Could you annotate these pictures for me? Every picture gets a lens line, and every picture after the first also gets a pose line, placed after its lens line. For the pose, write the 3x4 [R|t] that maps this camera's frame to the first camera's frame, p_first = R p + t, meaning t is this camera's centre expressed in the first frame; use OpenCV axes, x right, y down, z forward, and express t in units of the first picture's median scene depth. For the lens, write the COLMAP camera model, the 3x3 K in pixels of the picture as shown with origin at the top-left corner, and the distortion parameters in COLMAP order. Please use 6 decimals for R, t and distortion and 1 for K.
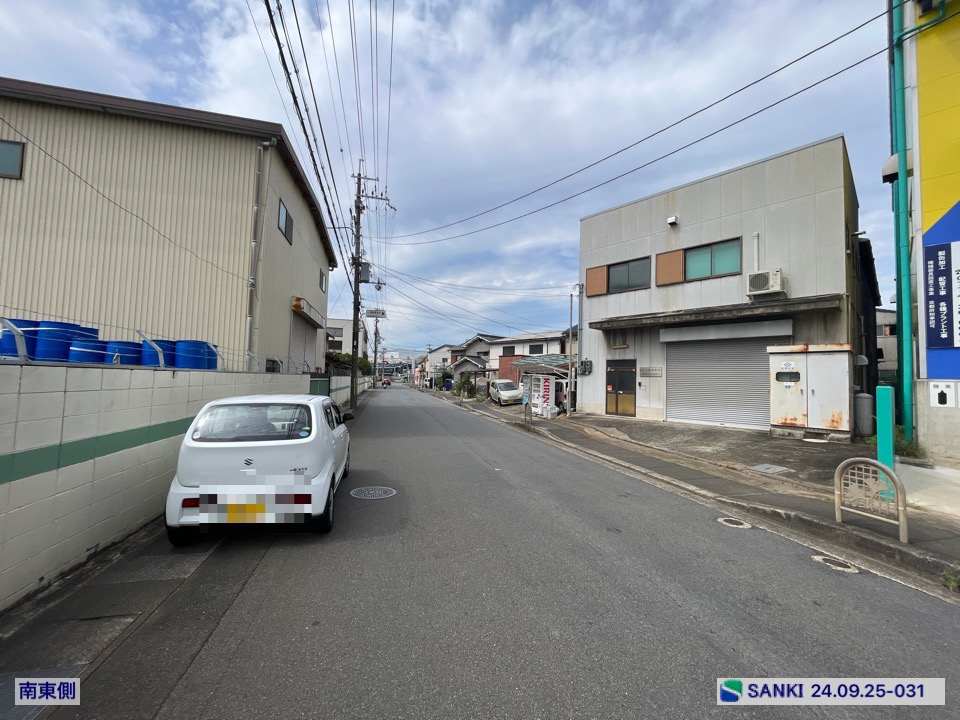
lens RADIAL K [[389.8, 0, 476.7], [0, 389.8, 361.1], [0, 0, 1]] dist [-0.001945, -0.000263]
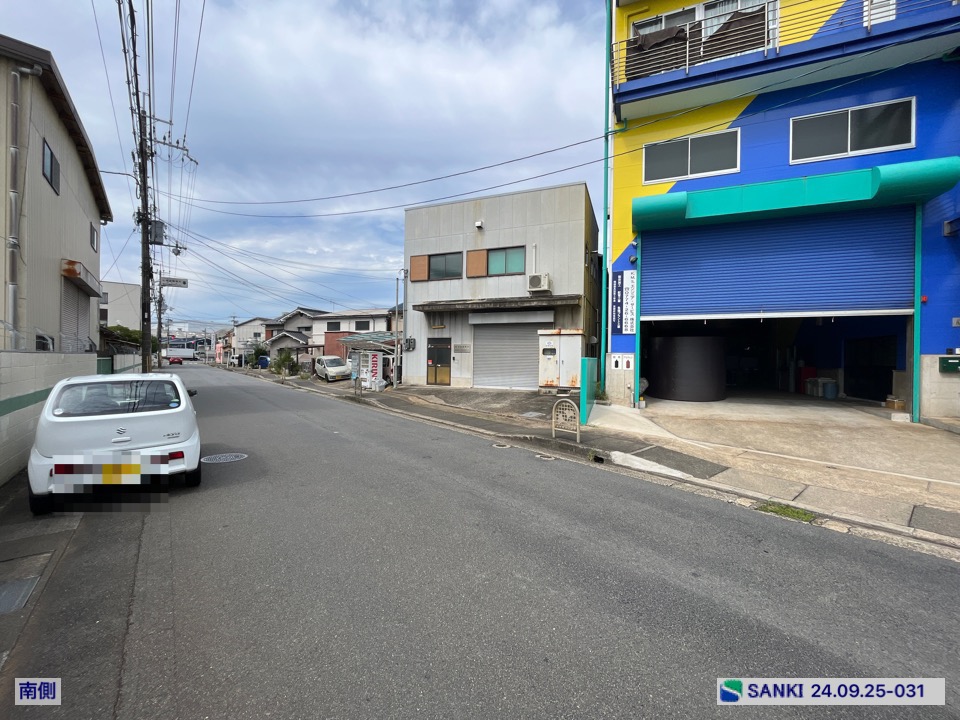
lens RADIAL K [[389.8, 0, 476.9], [0, 389.8, 361.3], [0, 0, 1]] dist [-0.001945, -0.000263]
pose [[0.904693, -0.018147, 0.425678, -0.030260], [-0.008870, 0.998074, 0.061400, -0.006714], [-0.425972, -0.059324, 0.902789, -0.119287]]
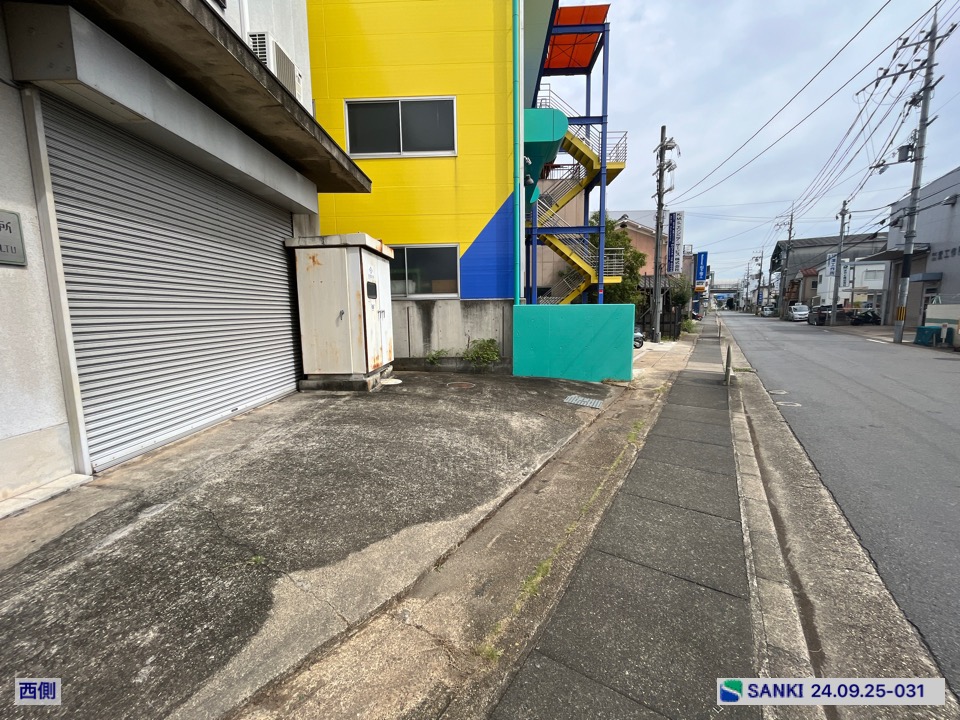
lens RADIAL K [[389.8, 0, 477.0], [0, 389.8, 360.9], [0, 0, 1]] dist [-0.001945, -0.000263]
pose [[-0.711115, -0.108616, 0.694635, 0.170893], [-0.042782, 0.992849, 0.111448, 0.052655], [-0.701773, 0.049535, -0.710677, 0.928451]]
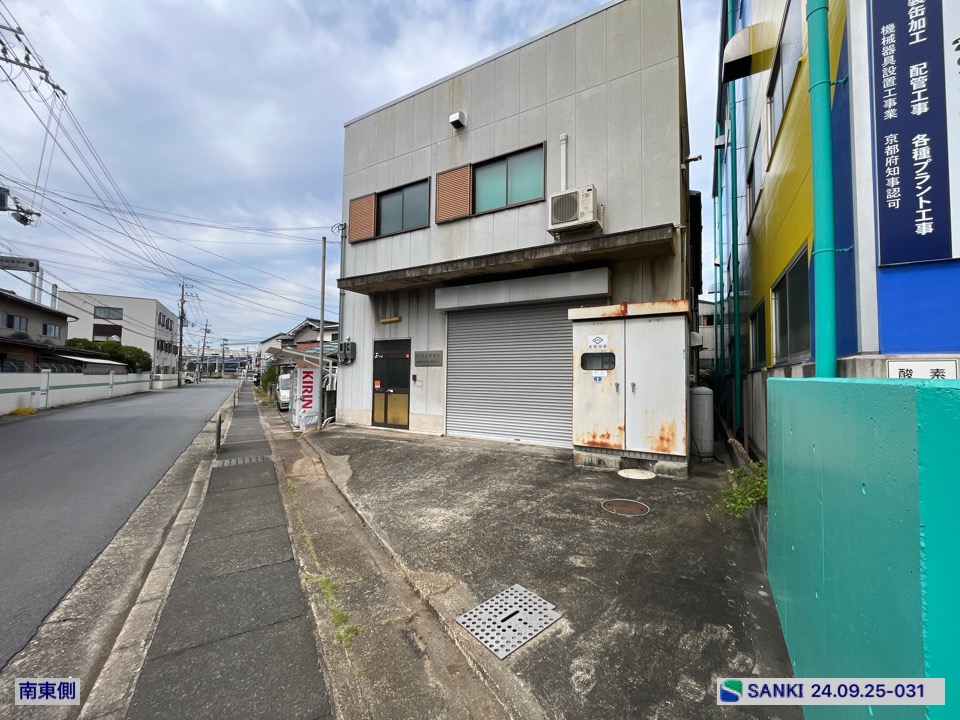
lens RADIAL K [[389.8, 0, 476.6], [0, 389.8, 361.4], [0, 0, 1]] dist [-0.001945, -0.000263]
pose [[0.956218, -0.006011, 0.292593, 0.323867], [0.001333, 0.999868, 0.016186, 0.021700], [-0.292652, -0.015088, 0.956100, 0.354377]]
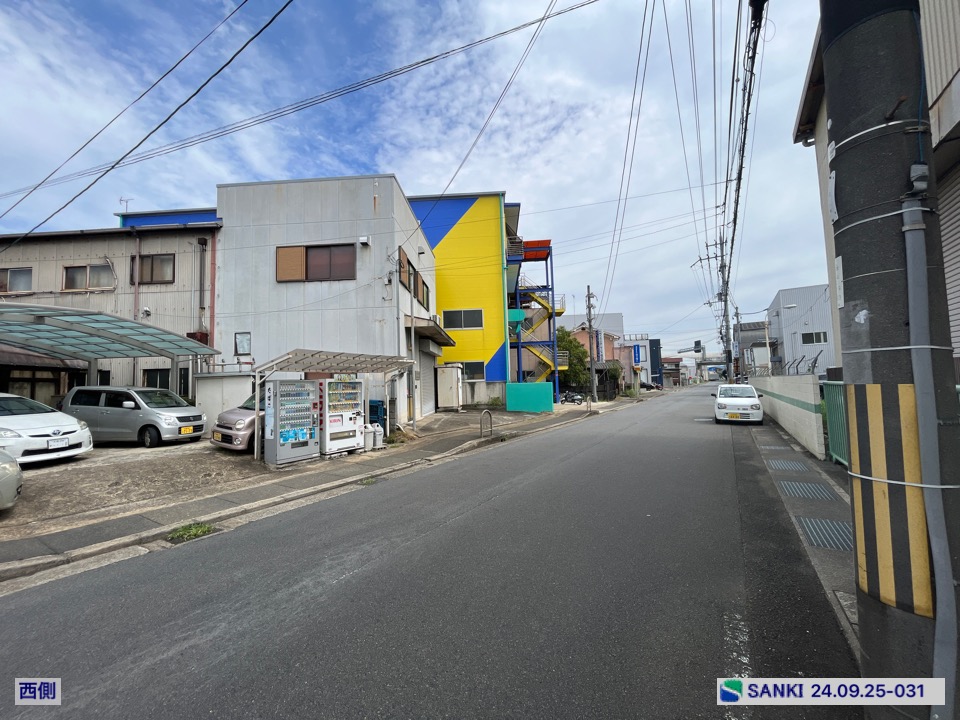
lens RADIAL K [[389.8, 0, 476.8], [0, 389.8, 362.1], [0, 0, 1]] dist [-0.001945, -0.000263]
pose [[-0.696246, 0.035669, 0.716917, -0.441945], [-0.026027, 0.996853, -0.074874, 0.065978], [-0.717331, -0.070790, -0.693127, 1.586329]]
